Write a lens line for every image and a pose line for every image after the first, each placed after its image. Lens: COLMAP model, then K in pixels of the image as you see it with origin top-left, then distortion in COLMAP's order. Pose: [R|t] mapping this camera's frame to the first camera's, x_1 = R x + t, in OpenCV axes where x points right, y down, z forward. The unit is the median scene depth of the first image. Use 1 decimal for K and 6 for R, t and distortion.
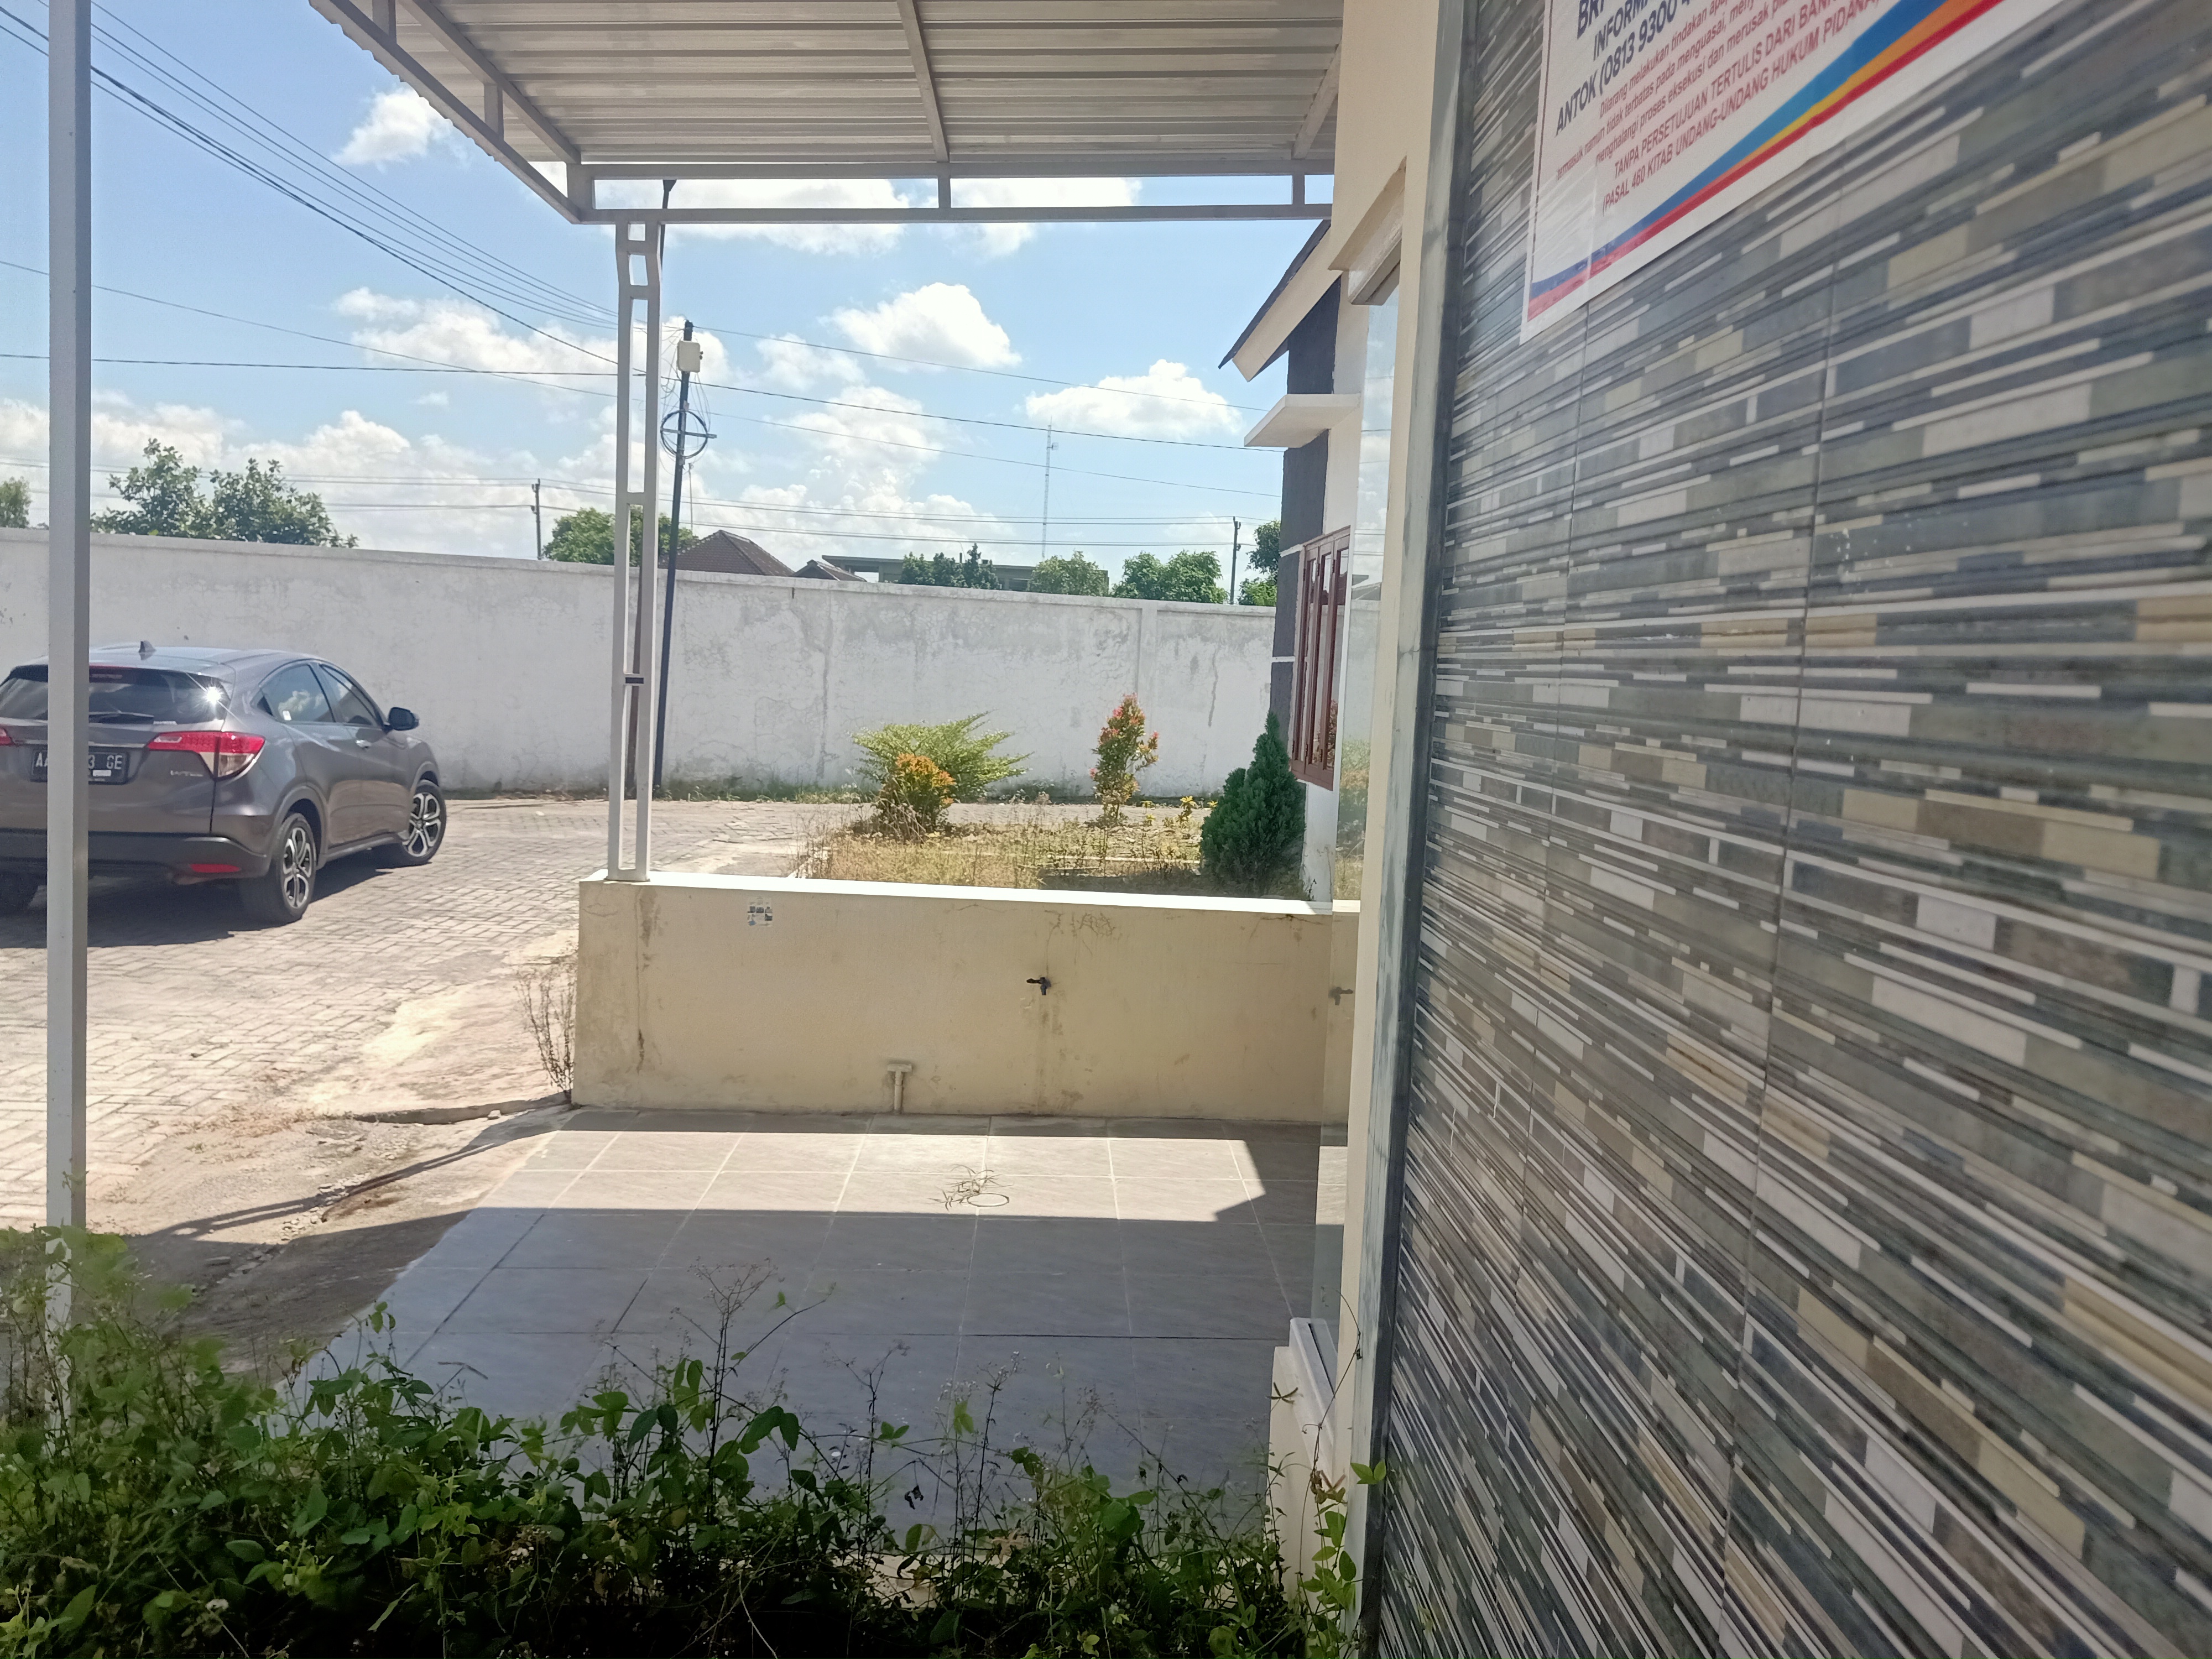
lens RADIAL K [[1666.9, 0, 1103.5], [0, 1666.9, 836.1], [0, 0, 1]] dist [0.086843, -0.116496]
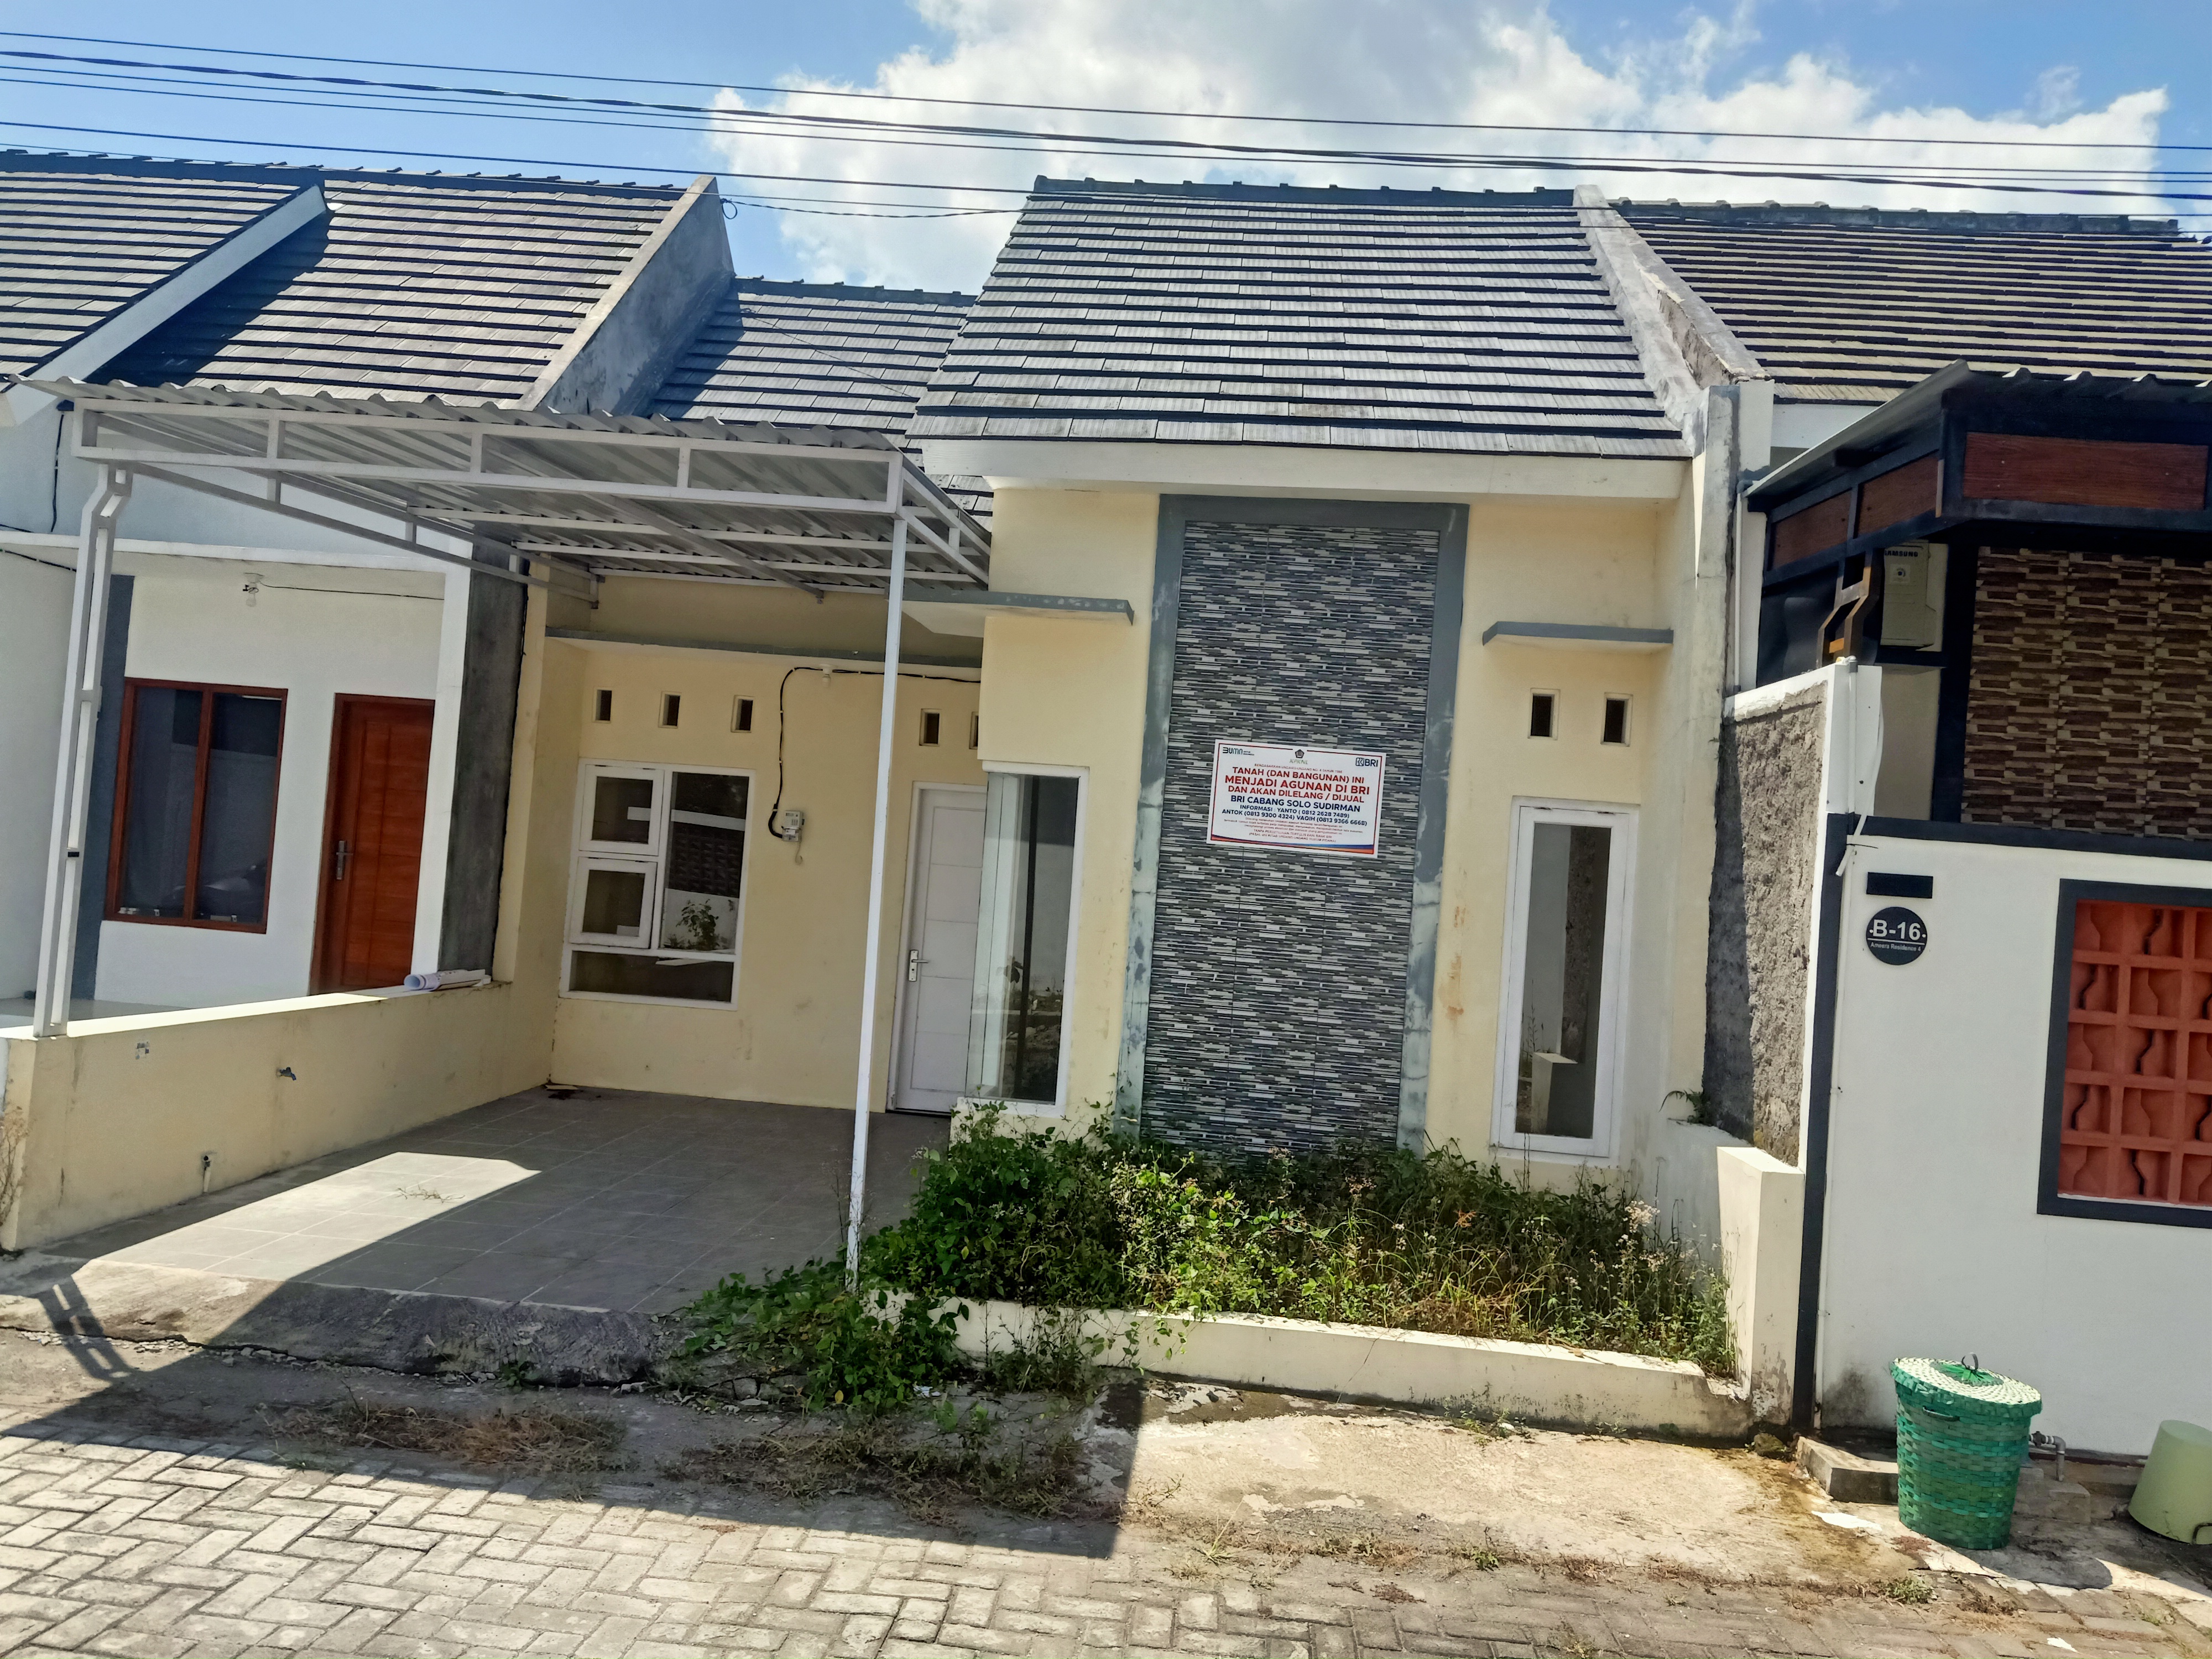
lens RADIAL K [[1666.9, 0, 1103.5], [0, 1666.9, 836.1], [0, 0, 1]] dist [0.086843, -0.116496]
pose [[0.120966, -0.014637, 0.992549, -1.467229], [0.043776, 0.998997, 0.009397, -0.095004], [-0.991691, 0.042313, 0.121485, 0.199882]]
